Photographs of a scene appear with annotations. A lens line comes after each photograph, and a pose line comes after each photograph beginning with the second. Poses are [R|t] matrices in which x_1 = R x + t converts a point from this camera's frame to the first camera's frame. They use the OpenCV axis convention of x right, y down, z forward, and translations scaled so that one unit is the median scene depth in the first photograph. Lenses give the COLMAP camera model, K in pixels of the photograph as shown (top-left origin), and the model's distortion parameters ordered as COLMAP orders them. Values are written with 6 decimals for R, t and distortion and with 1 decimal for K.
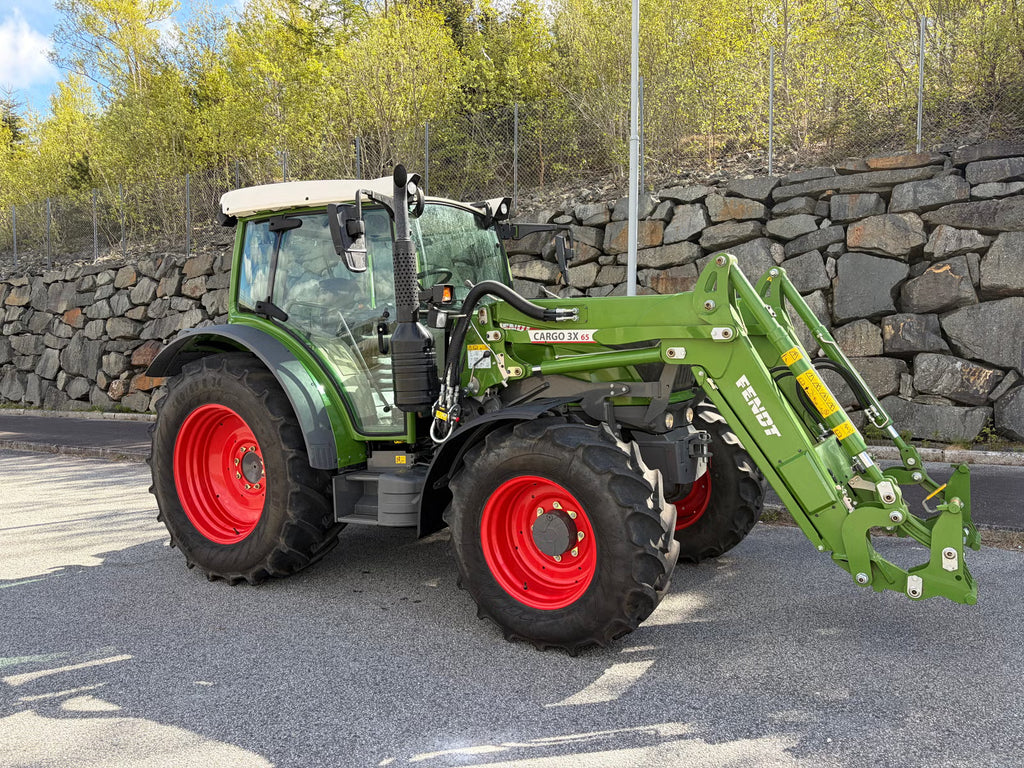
lens RADIAL K [[773.7, 0, 512.4], [0, 773.7, 388.4], [0, 0, 1]] dist [0.056995, -0.059974]
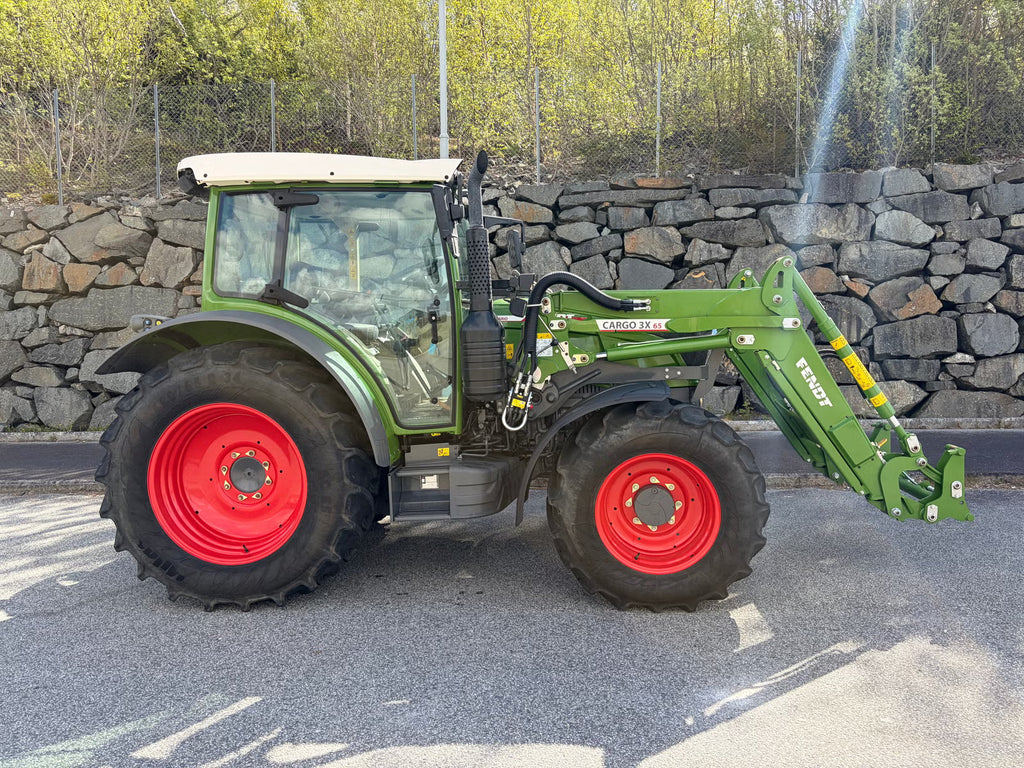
lens RADIAL K [[773.7, 0, 512.4], [0, 773.7, 388.4], [0, 0, 1]] dist [0.056995, -0.059974]
pose [[0.890798, -0.031774, 0.453288, -0.272244], [0.029076, 0.999494, 0.012920, 0.000977], [-0.453469, 0.001671, 0.891271, 0.050932]]
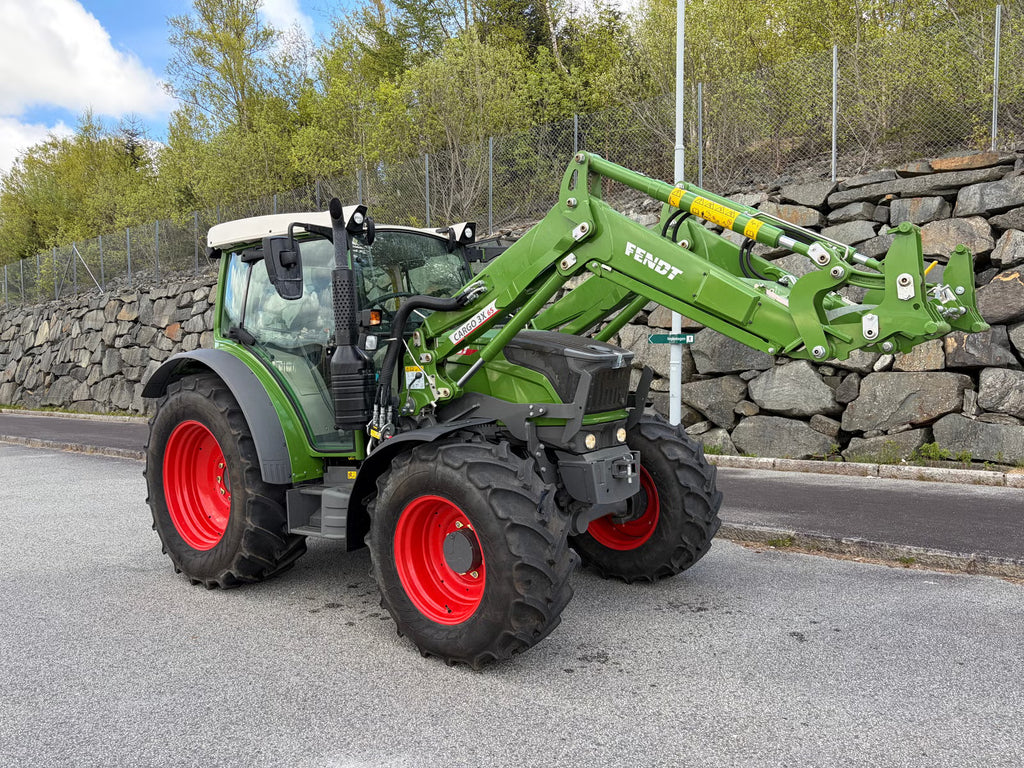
lens RADIAL K [[773.7, 0, 512.4], [0, 773.7, 388.4], [0, 0, 1]] dist [0.056995, -0.059974]
pose [[0.990926, 0.003400, -0.134363, 0.092133], [-0.004699, 0.999945, -0.009358, -0.009377], [0.134324, 0.009905, 0.990888, 0.004642]]
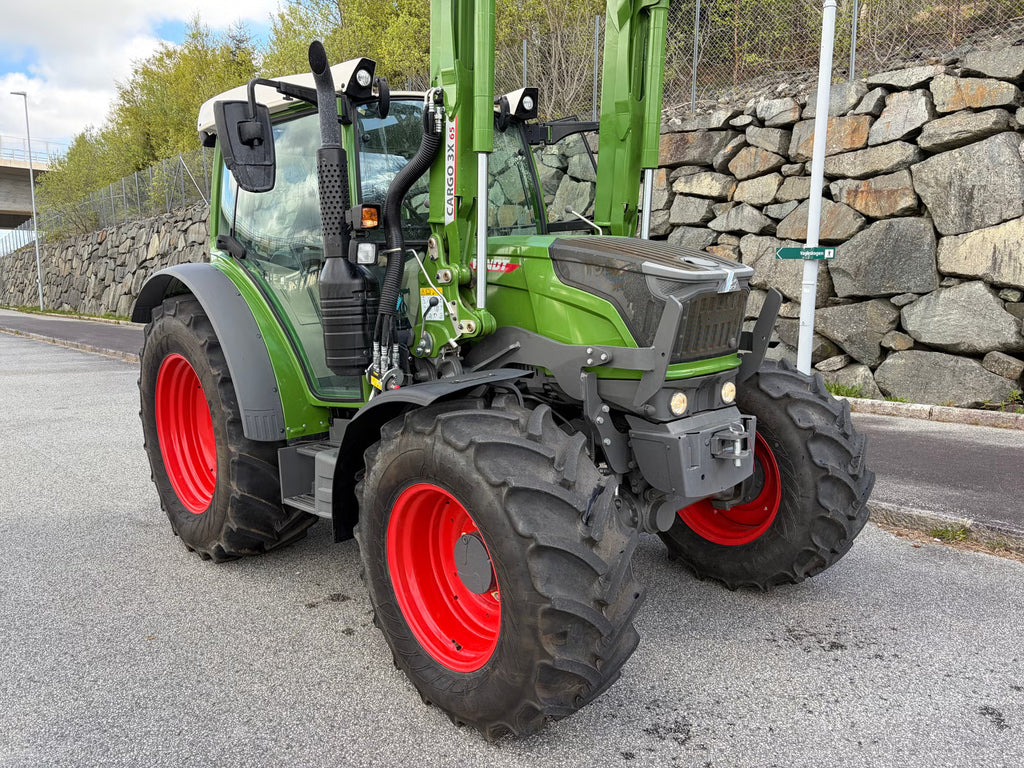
lens RADIAL K [[774.8, 0, 516.6], [0, 774.8, 390.4], [0, 0, 1]] dist [0.051224, -0.050062]
pose [[0.962017, 0.046451, -0.269010, 0.097418], [-0.019763, 0.994682, 0.101079, -0.018696], [0.272275, -0.091924, 0.957819, 0.164501]]
